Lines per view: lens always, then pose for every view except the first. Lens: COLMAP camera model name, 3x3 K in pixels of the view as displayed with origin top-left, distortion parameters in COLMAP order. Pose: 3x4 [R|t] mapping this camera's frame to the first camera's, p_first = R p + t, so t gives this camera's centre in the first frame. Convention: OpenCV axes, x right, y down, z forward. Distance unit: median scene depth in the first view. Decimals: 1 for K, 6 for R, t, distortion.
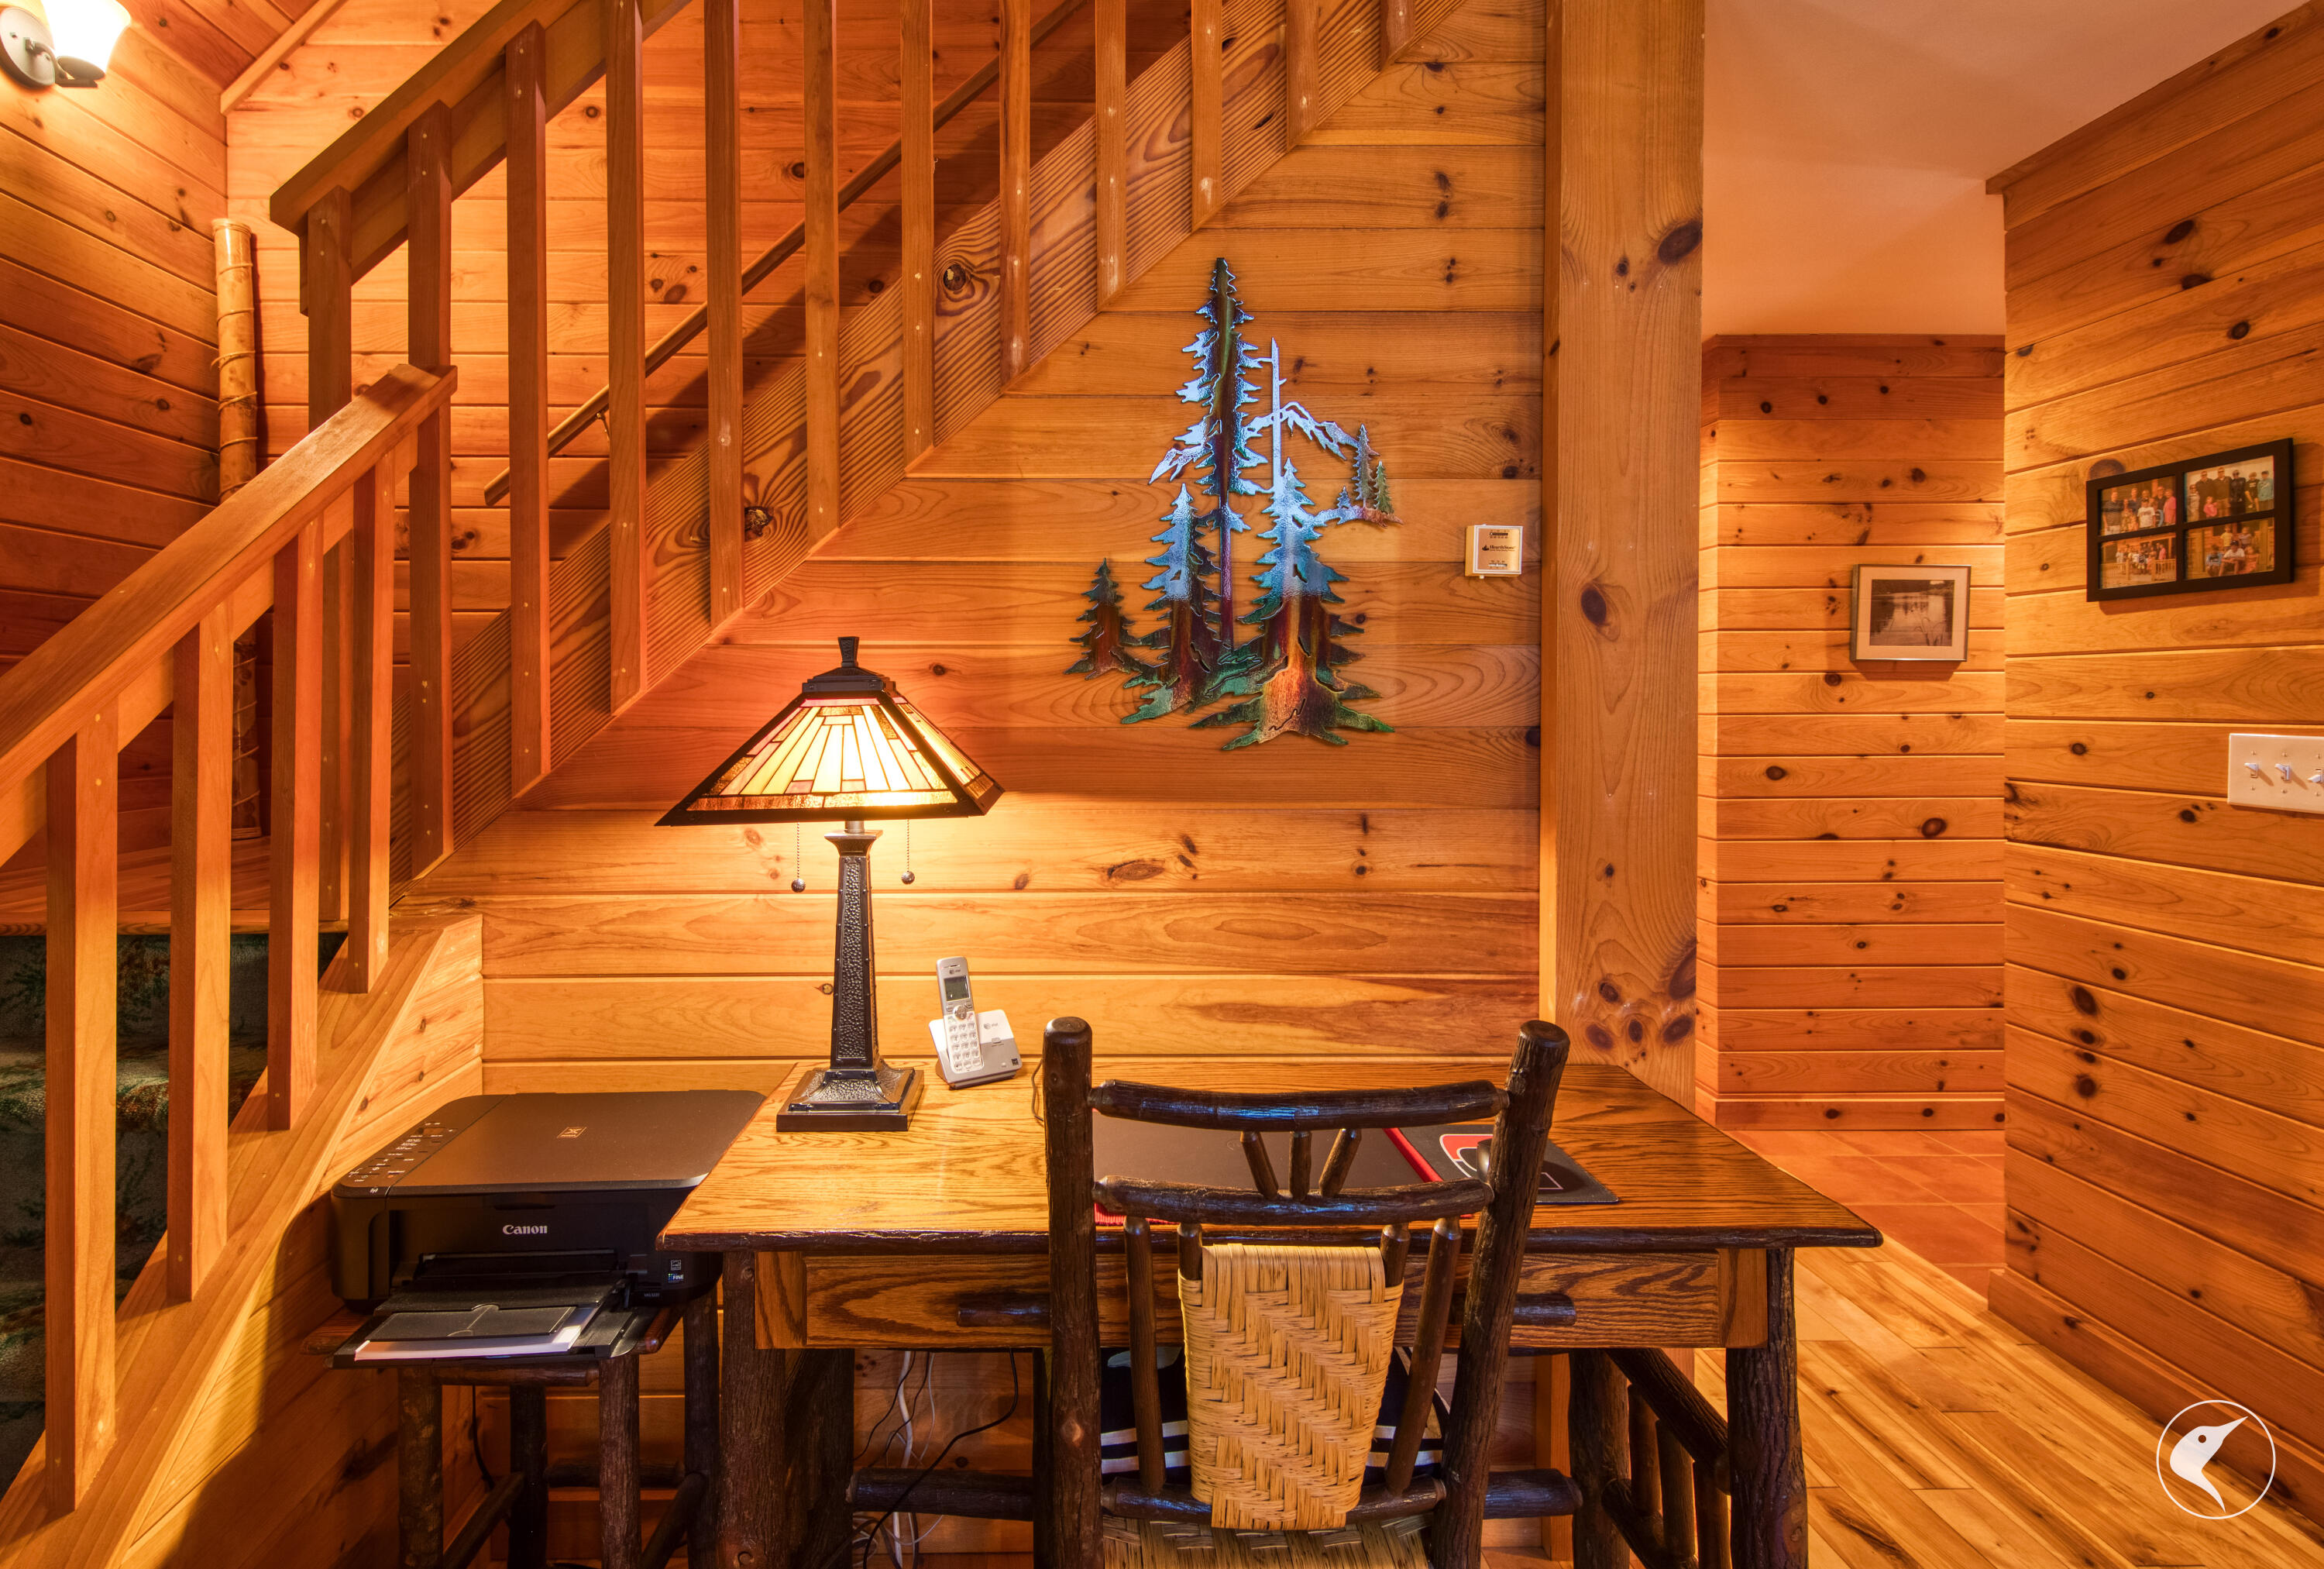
lens RADIAL K [[1038.8, 0, 1080.7], [0, 1038.8, 712.3], [0, 0, 1]] dist [-0.001006, -0.001307]
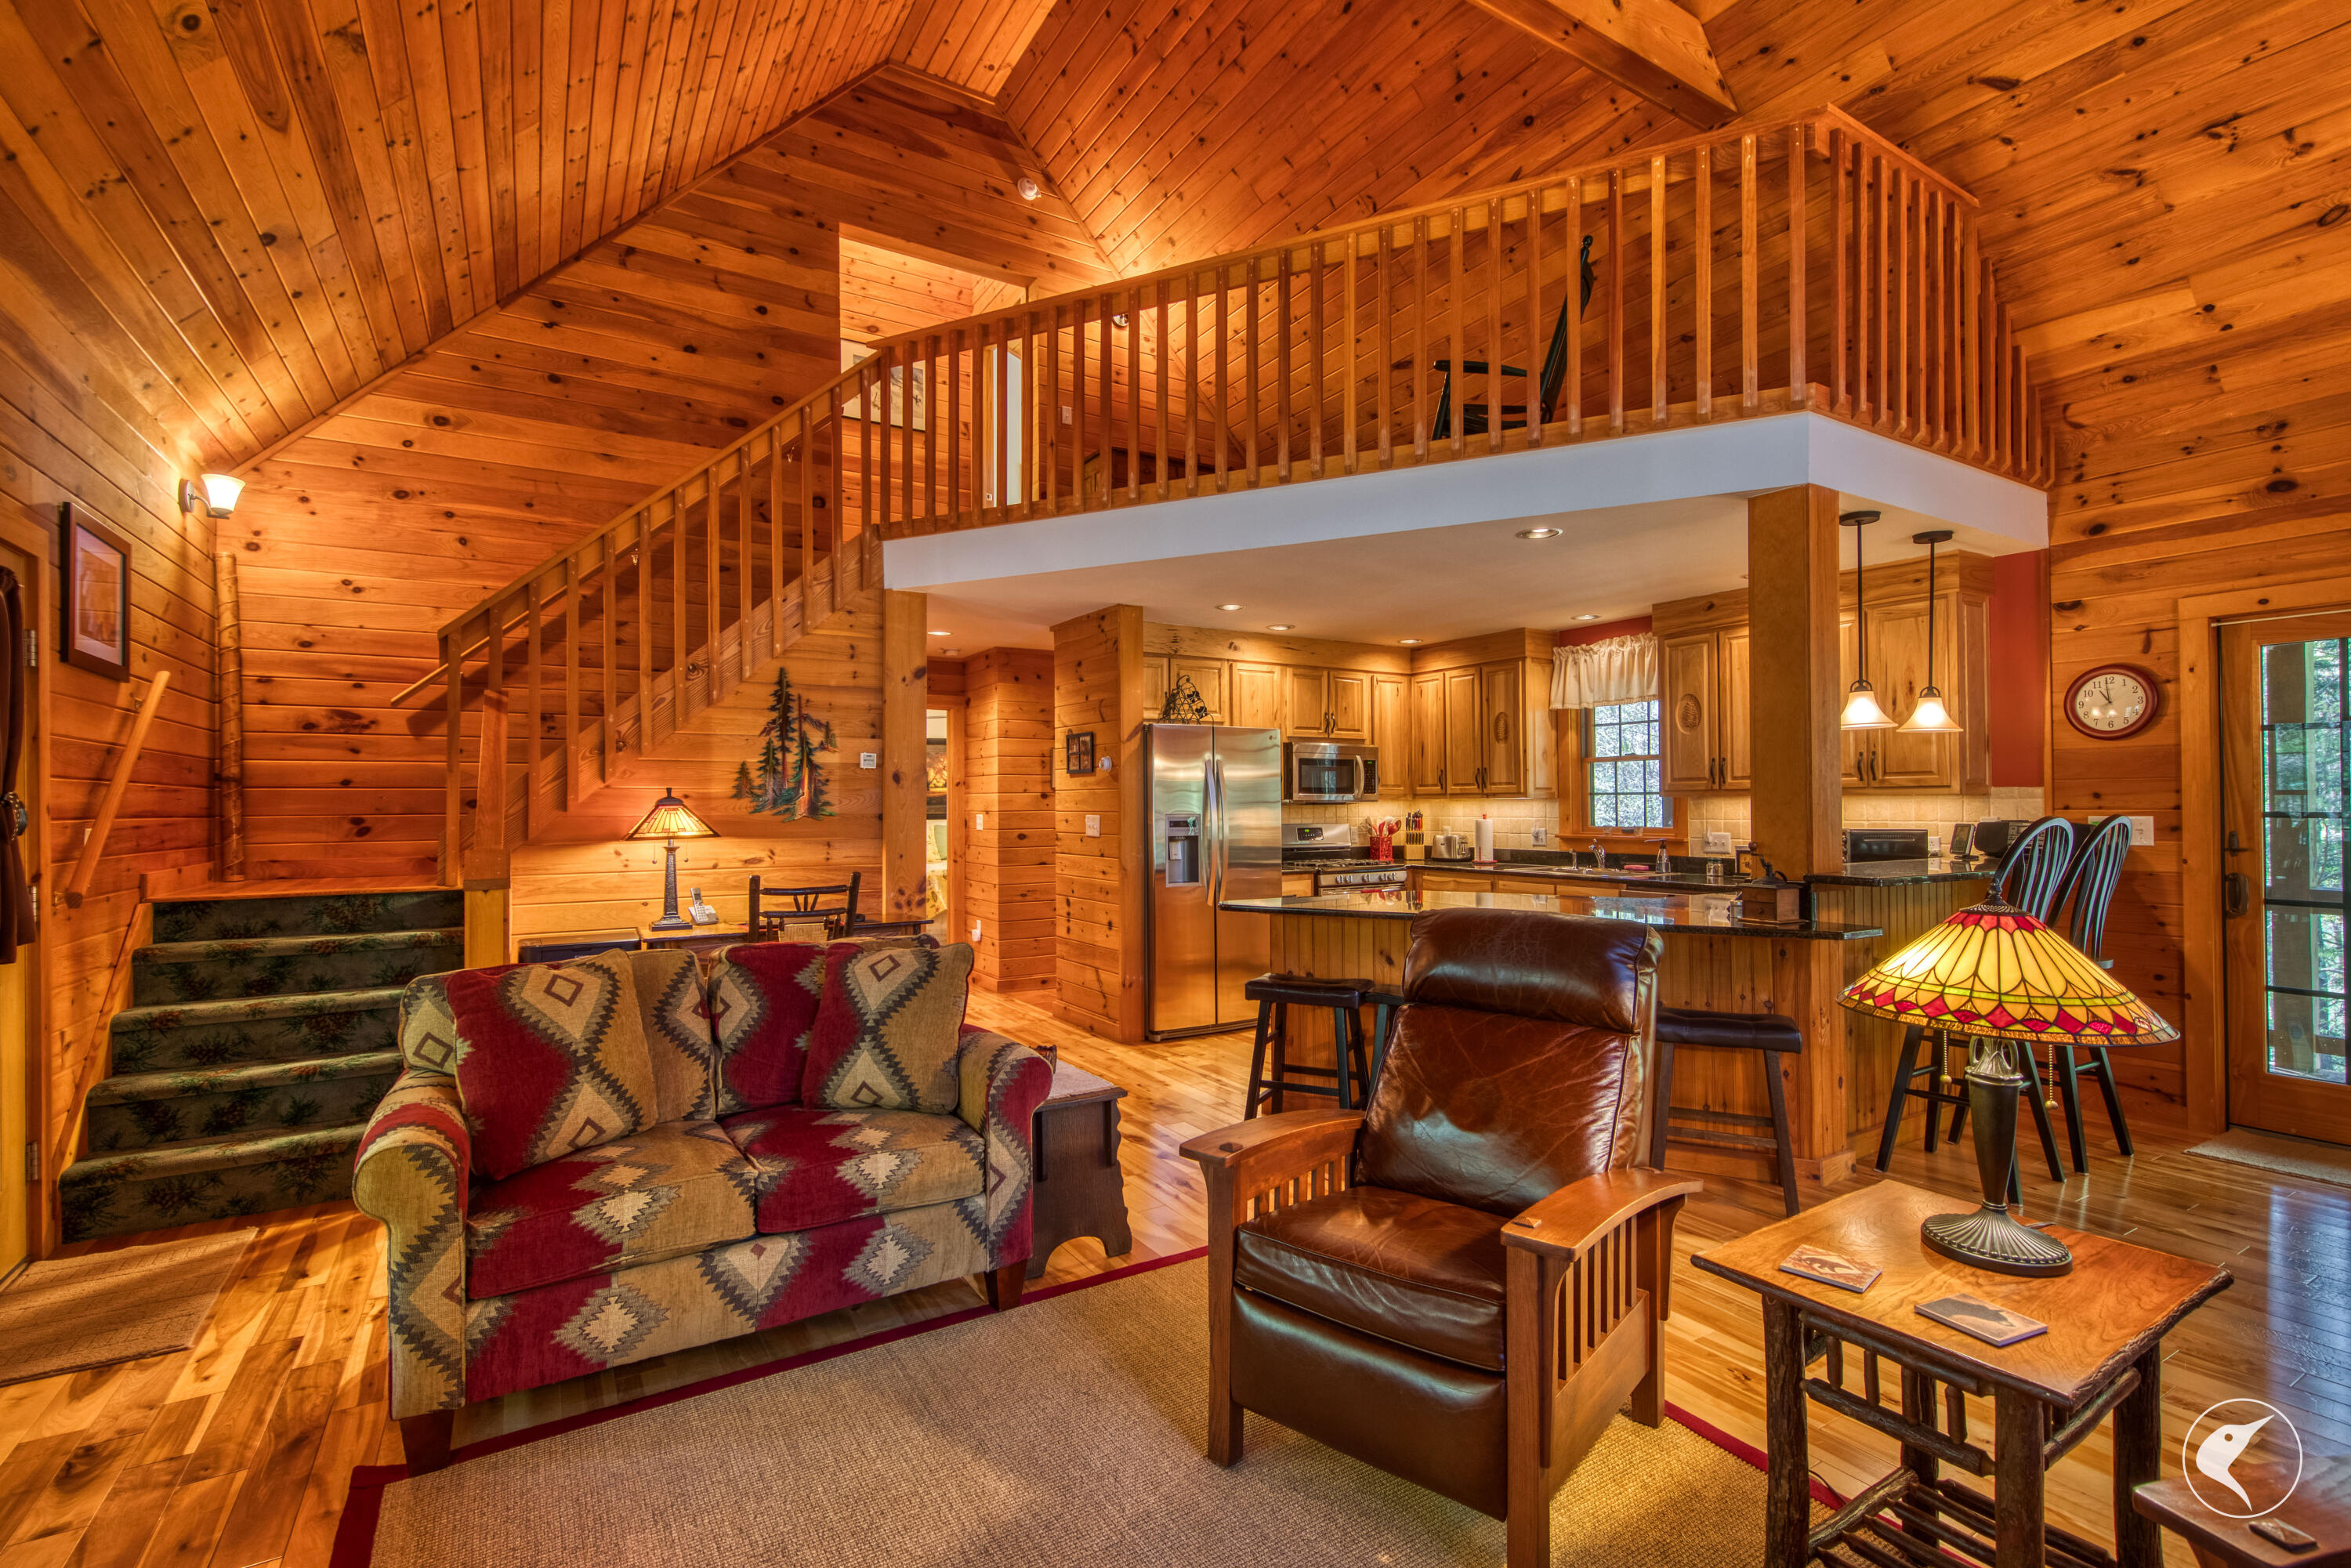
lens RADIAL K [[1147.1, 0, 1149.0], [0, 1147.1, 795.9], [0, 0, 1]] dist [0.015904, -0.011571]
pose [[0.885886, 0.002032, 0.463898, -0.402999], [0.006284, 0.999846, -0.016380, 0.018032], [-0.463860, 0.017426, 0.885737, -2.113560]]
